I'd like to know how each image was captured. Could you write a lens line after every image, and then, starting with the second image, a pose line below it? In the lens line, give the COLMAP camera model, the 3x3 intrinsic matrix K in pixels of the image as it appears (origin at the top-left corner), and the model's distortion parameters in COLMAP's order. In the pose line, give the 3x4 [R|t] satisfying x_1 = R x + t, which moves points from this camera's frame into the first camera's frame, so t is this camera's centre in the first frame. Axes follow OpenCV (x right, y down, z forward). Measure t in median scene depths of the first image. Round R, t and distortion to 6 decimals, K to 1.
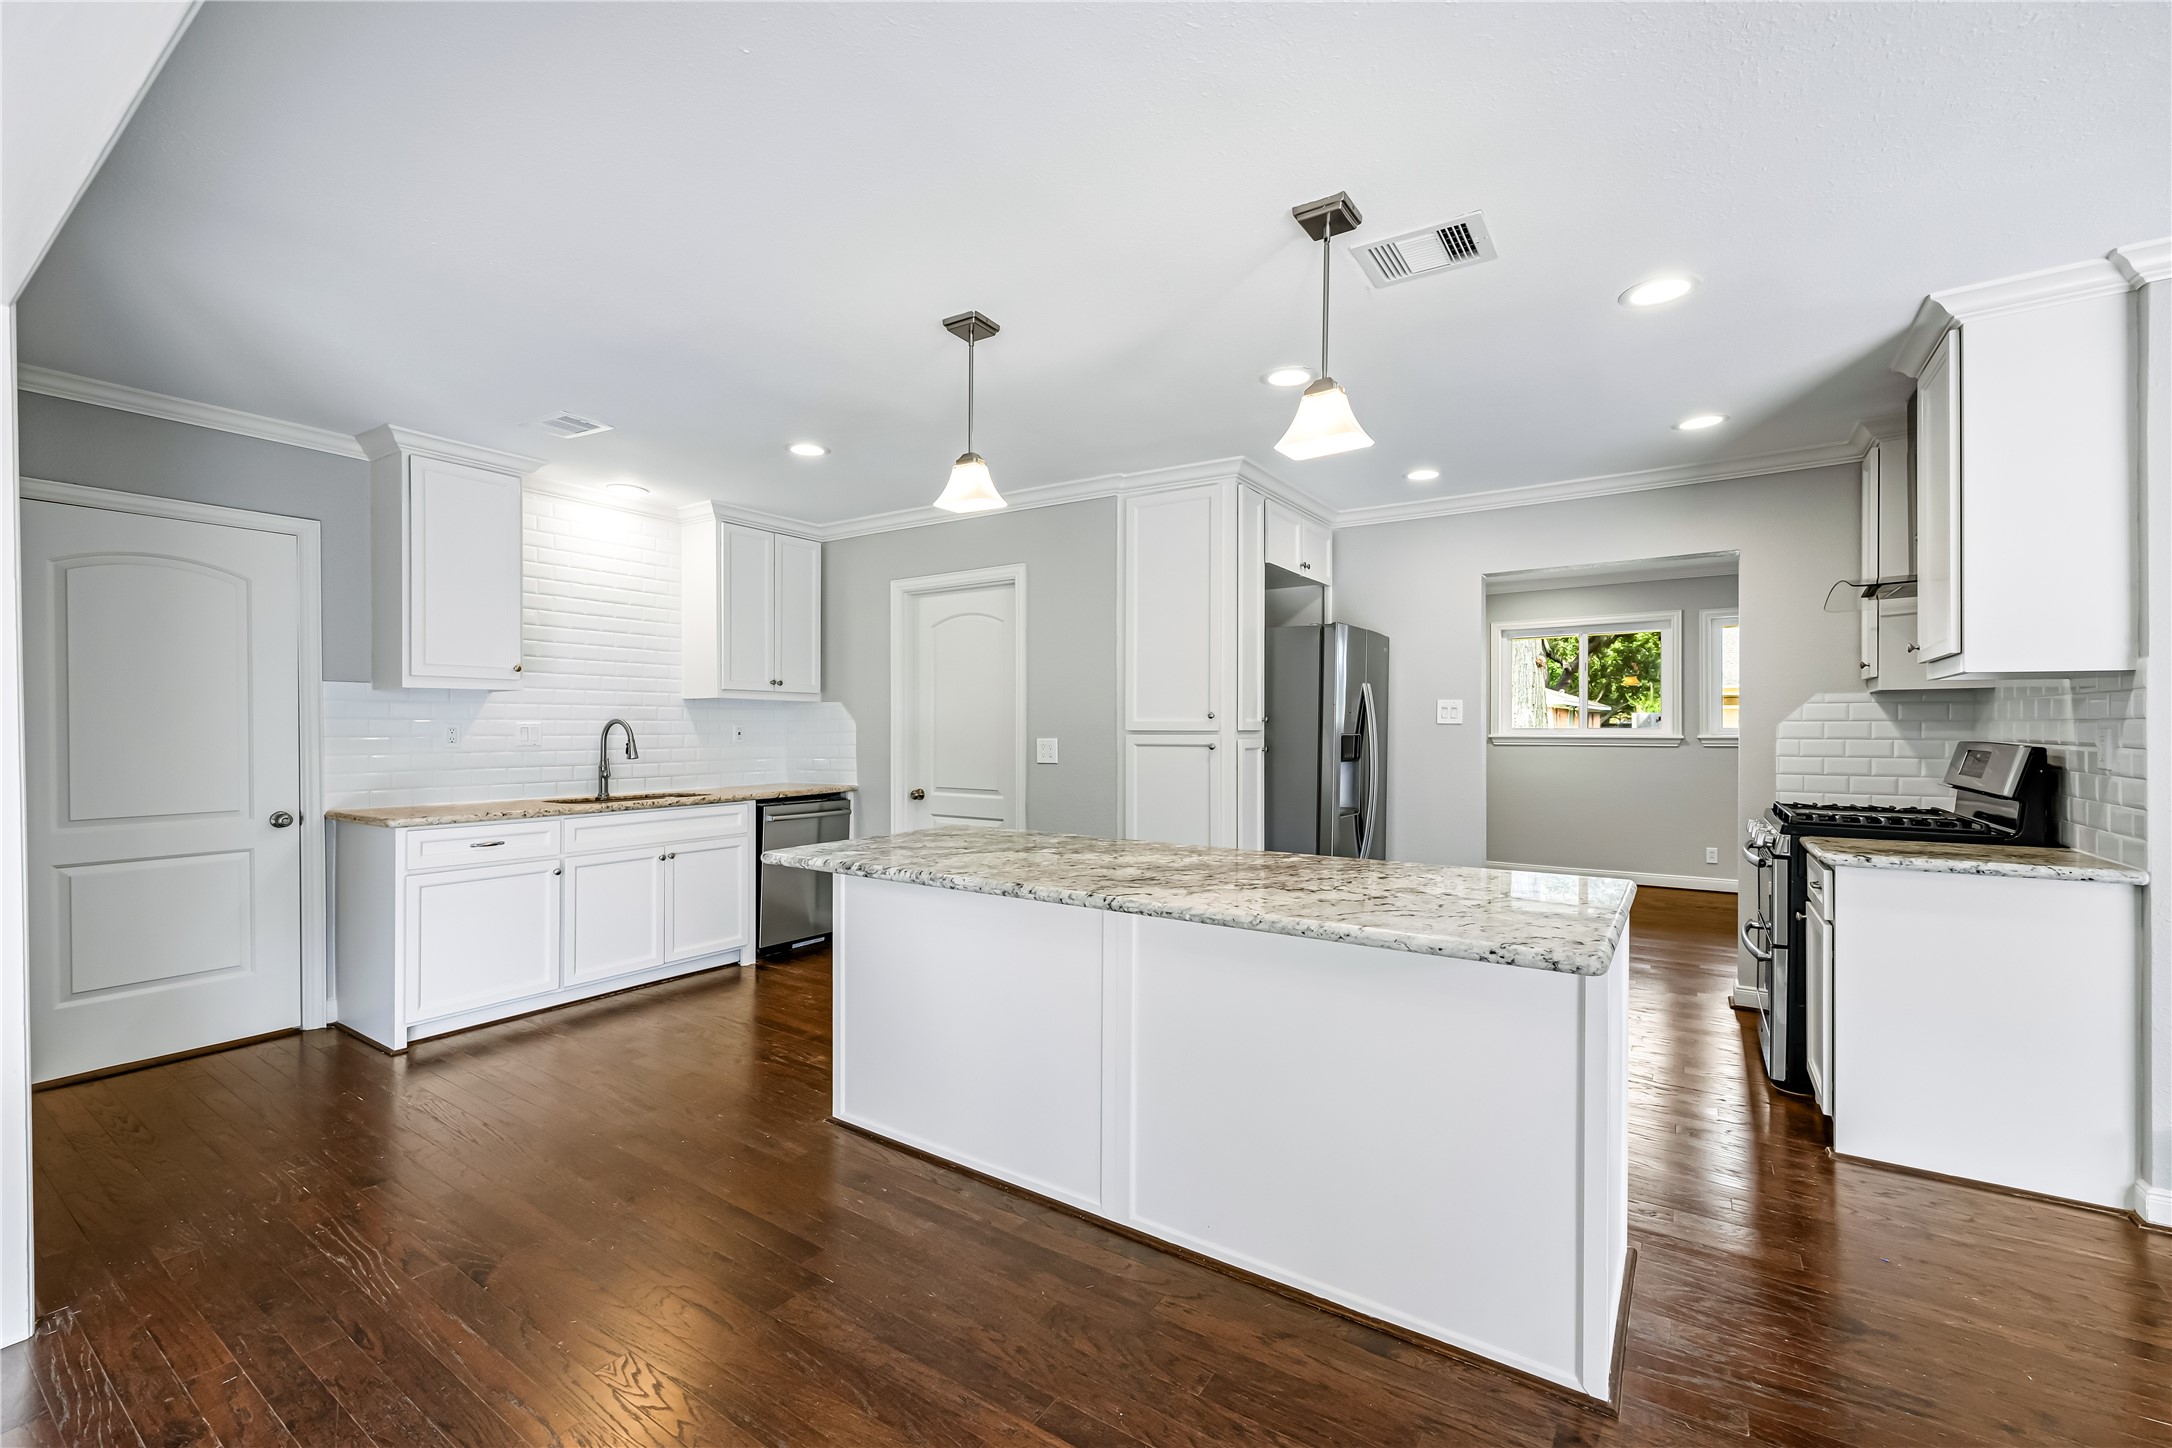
lens RADIAL K [[869.4, 0, 1086.0], [0, 869.4, 724.0], [0, 0, 1]] dist [-0.000705, -0.000041]
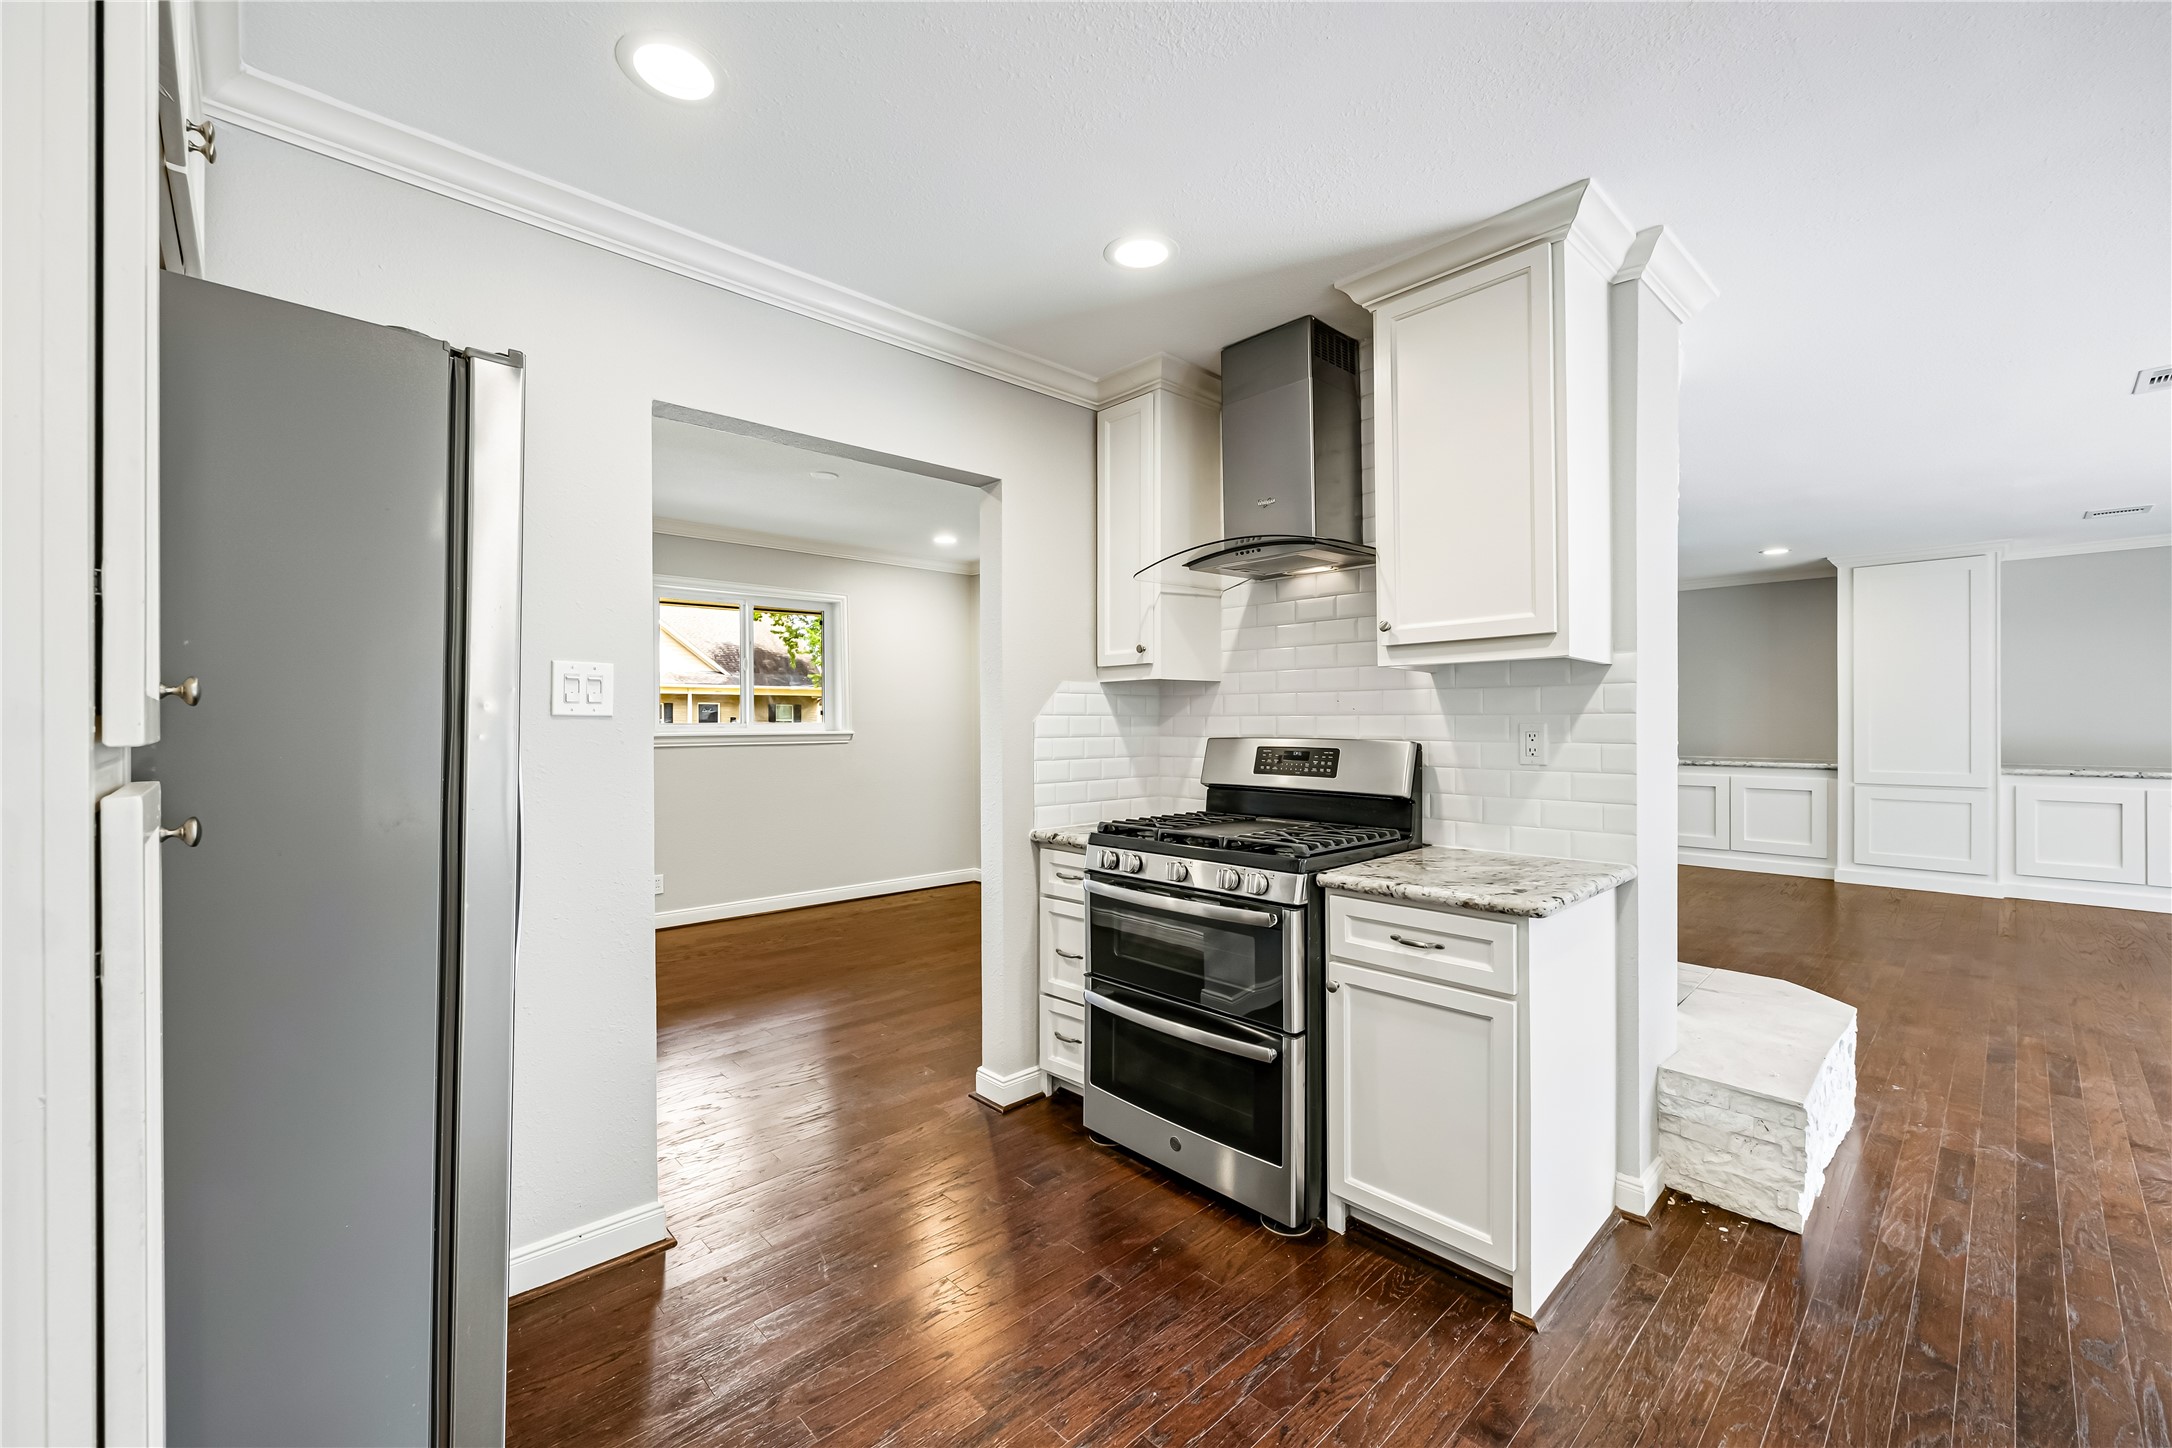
lens RADIAL K [[869.4, 0, 1086.0], [0, 869.4, 724.0], [0, 0, 1]] dist [-0.000705, -0.000041]
pose [[0.218786, -0.002875, 0.975769, 0.058604], [-0.002498, 0.999991, 0.003507, 0.002000], [-0.975770, -0.003205, 0.218777, 0.803933]]
